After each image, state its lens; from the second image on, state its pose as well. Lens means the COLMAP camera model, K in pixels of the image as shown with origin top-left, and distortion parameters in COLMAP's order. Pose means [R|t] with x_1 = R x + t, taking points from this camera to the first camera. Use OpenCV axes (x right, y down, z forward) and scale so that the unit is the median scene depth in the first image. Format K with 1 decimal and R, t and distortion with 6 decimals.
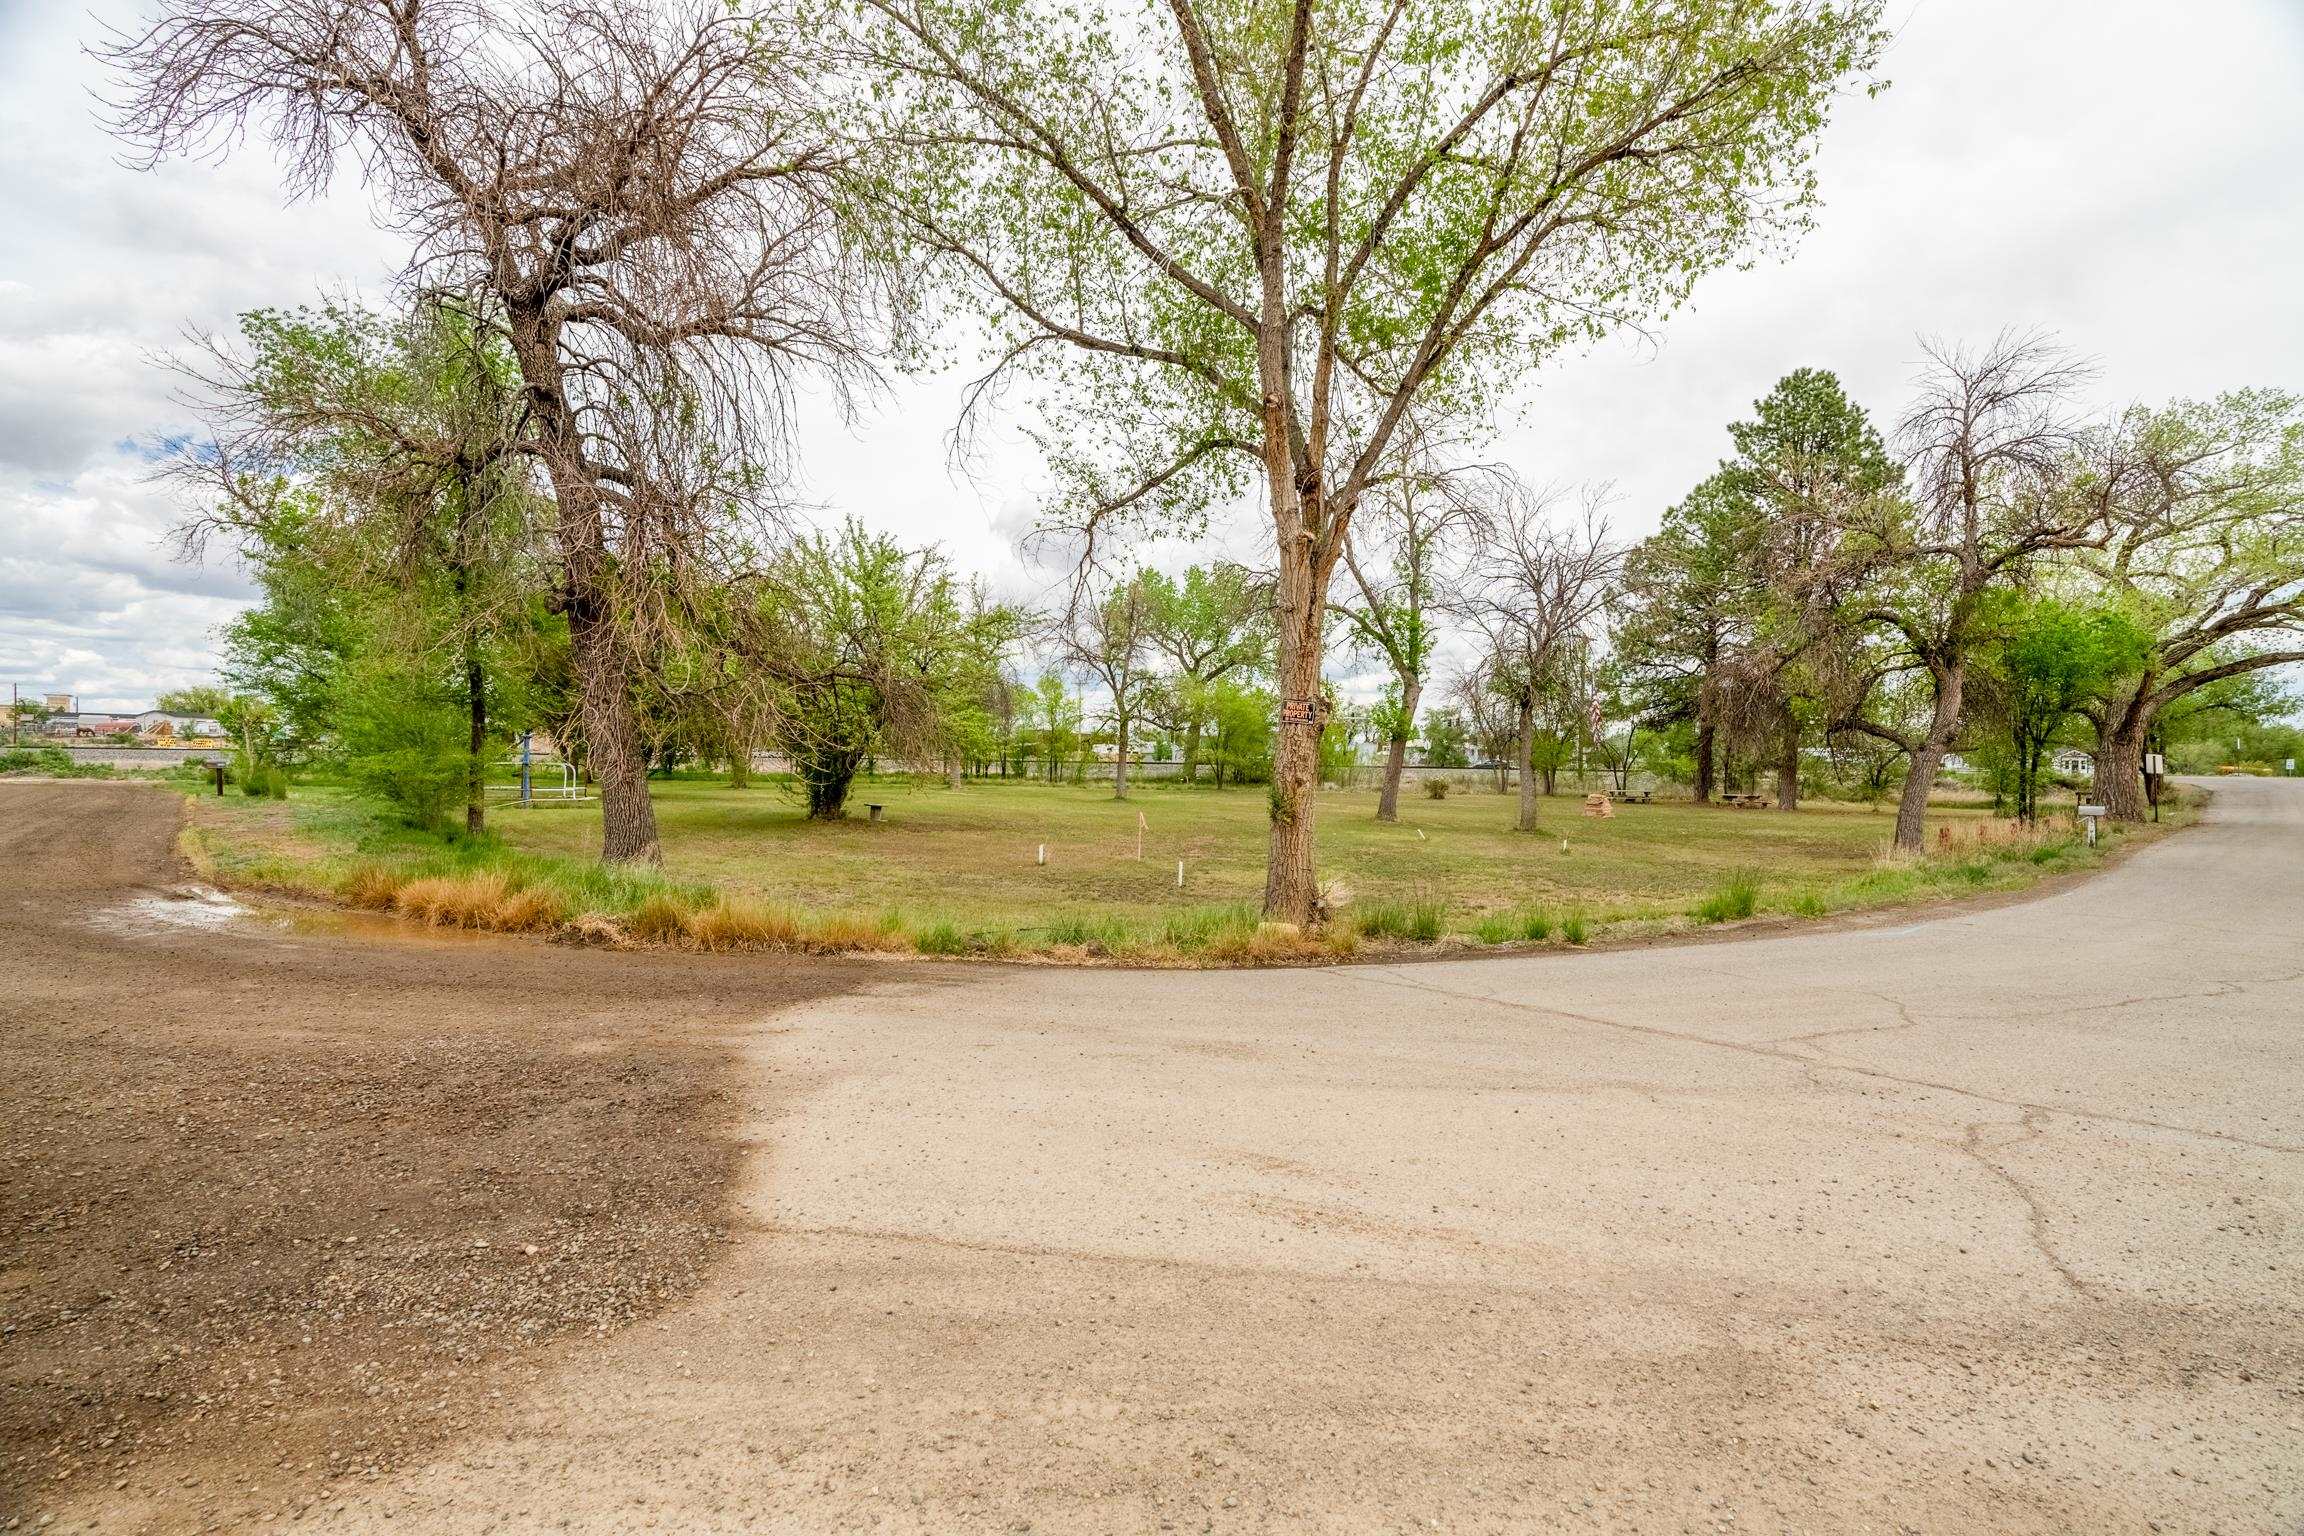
lens RADIAL K [[1056.8, 0, 1152.0], [0, 1056.8, 768.0], [0, 0, 1]] dist [-0.009105, 0.000738]
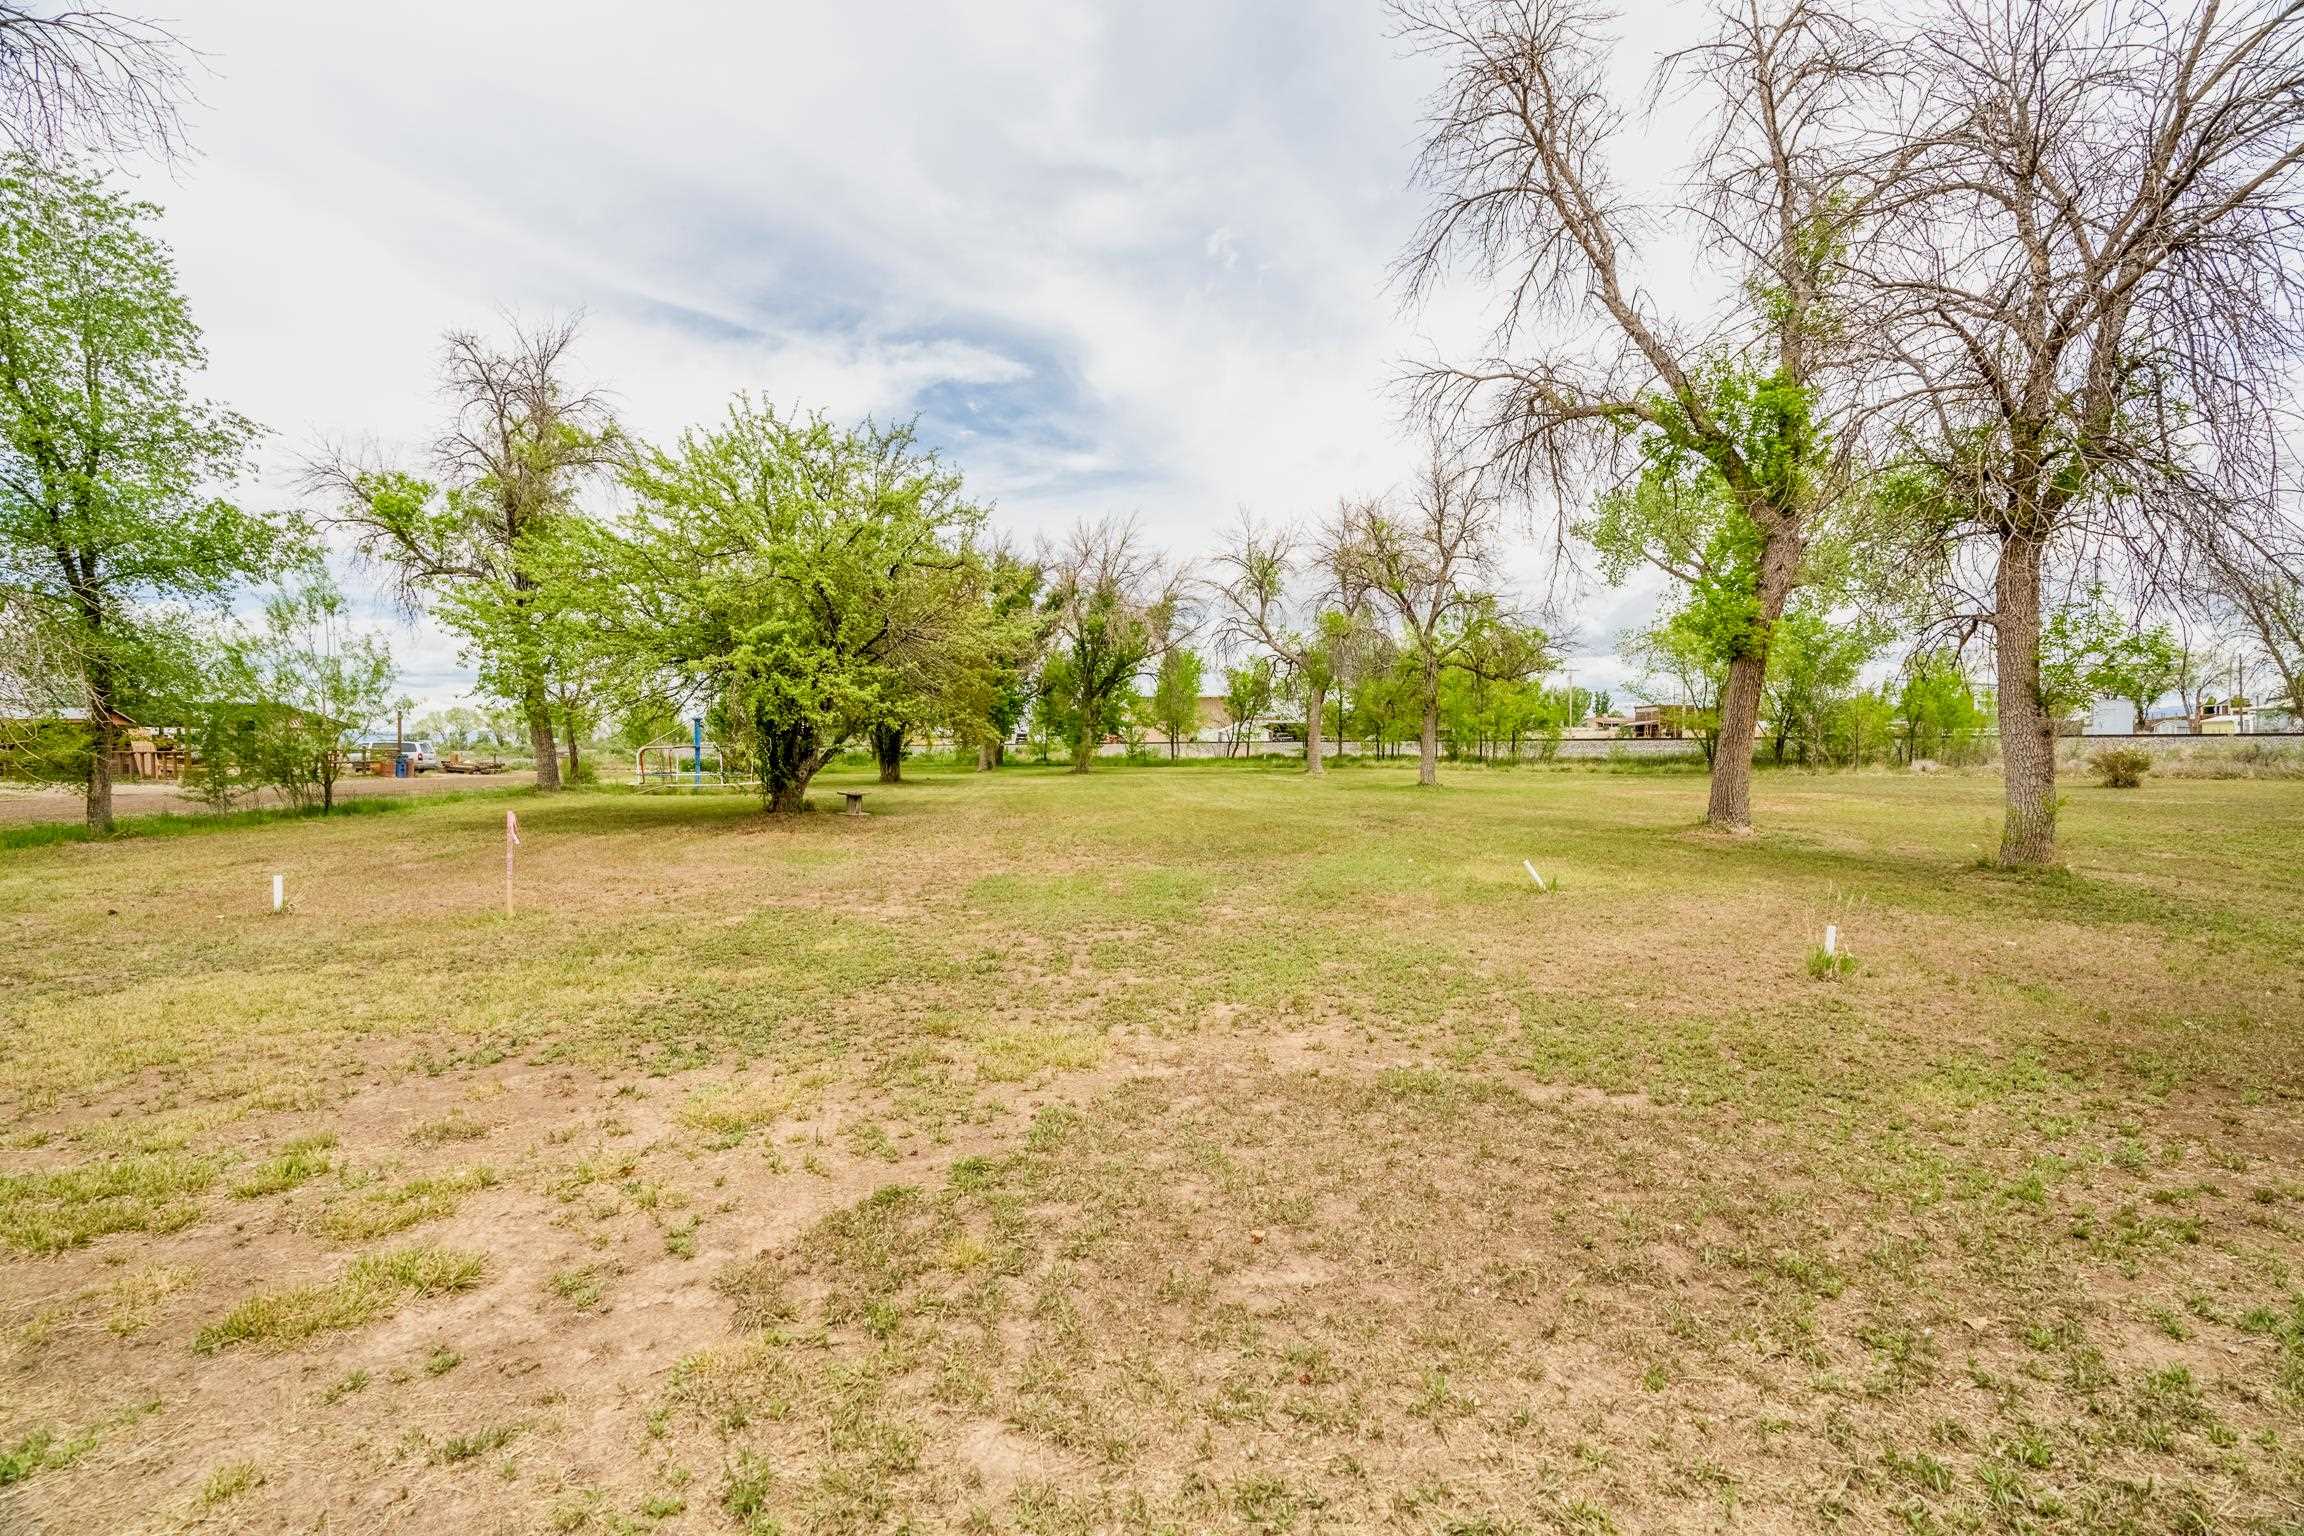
lens RADIAL K [[1056.8, 0, 1152.0], [0, 1056.8, 768.0], [0, 0, 1]] dist [-0.009105, 0.000738]
pose [[0.820200, -0.008943, -0.572007, 0.210666], [0.014788, 0.999875, 0.005572, 0.012034], [0.571886, -0.013029, 0.820229, 0.345642]]
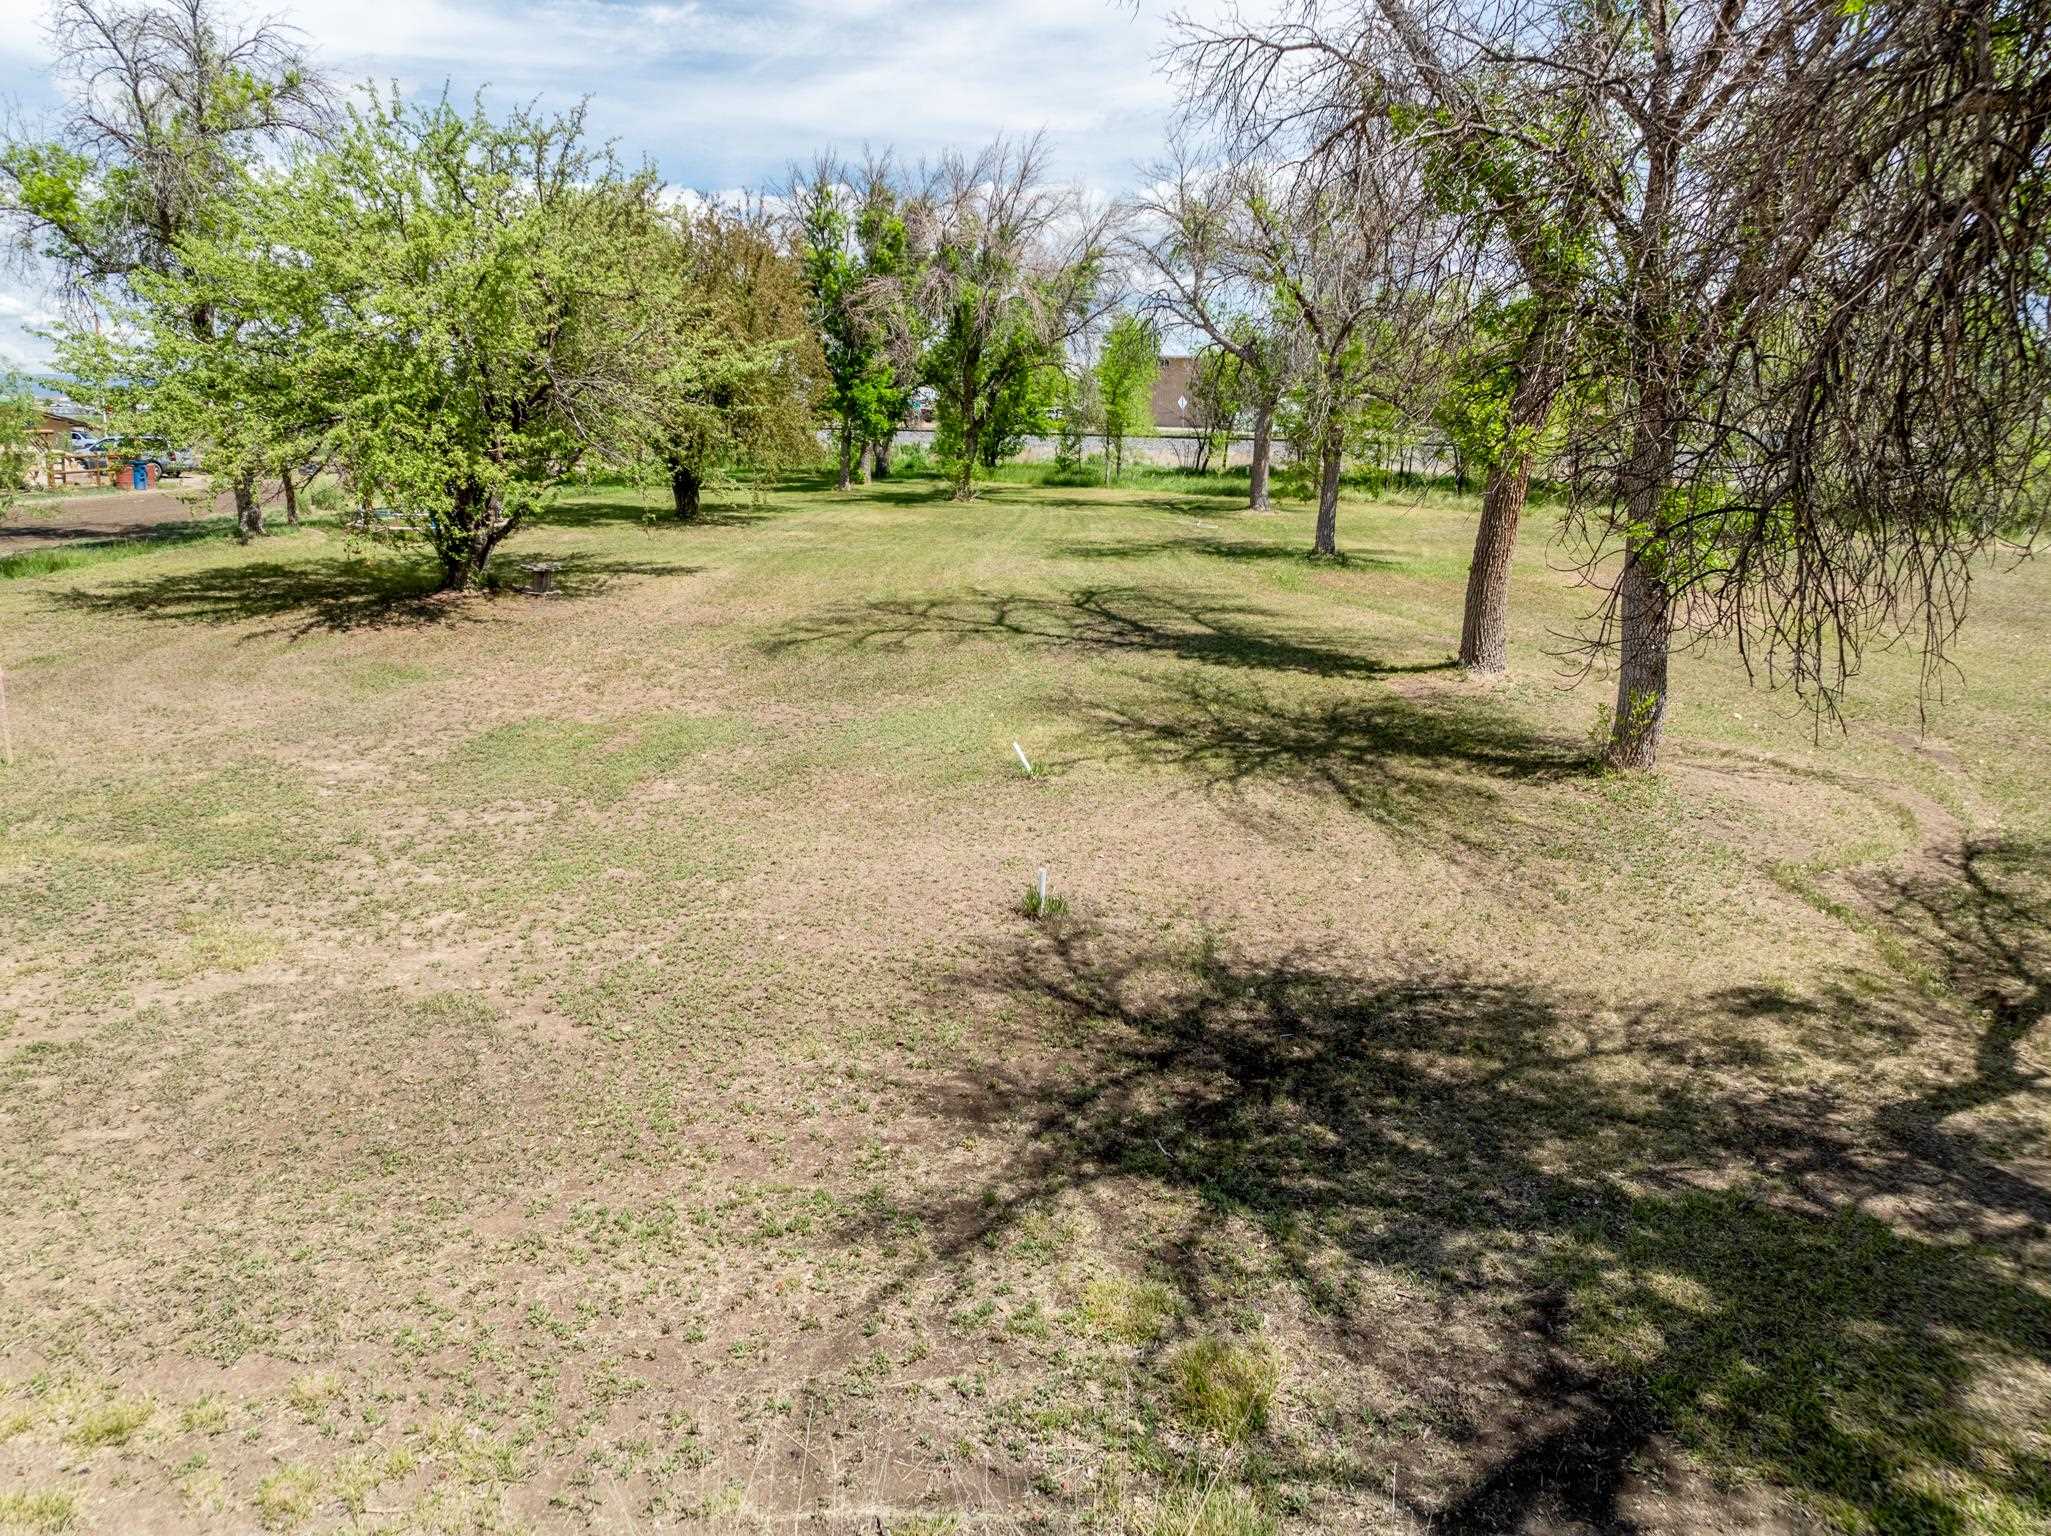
lens RADIAL K [[1454.5, 0, 1025.5], [0, 1454.5, 768.0], [0, 0, 1]] dist [-0.033899, -0.001895]
pose [[0.743144, 0.153629, -0.651257, 0.338871], [-0.005616, 0.974684, 0.223516, -0.025912], [0.669108, -0.162447, 0.725193, 0.368359]]
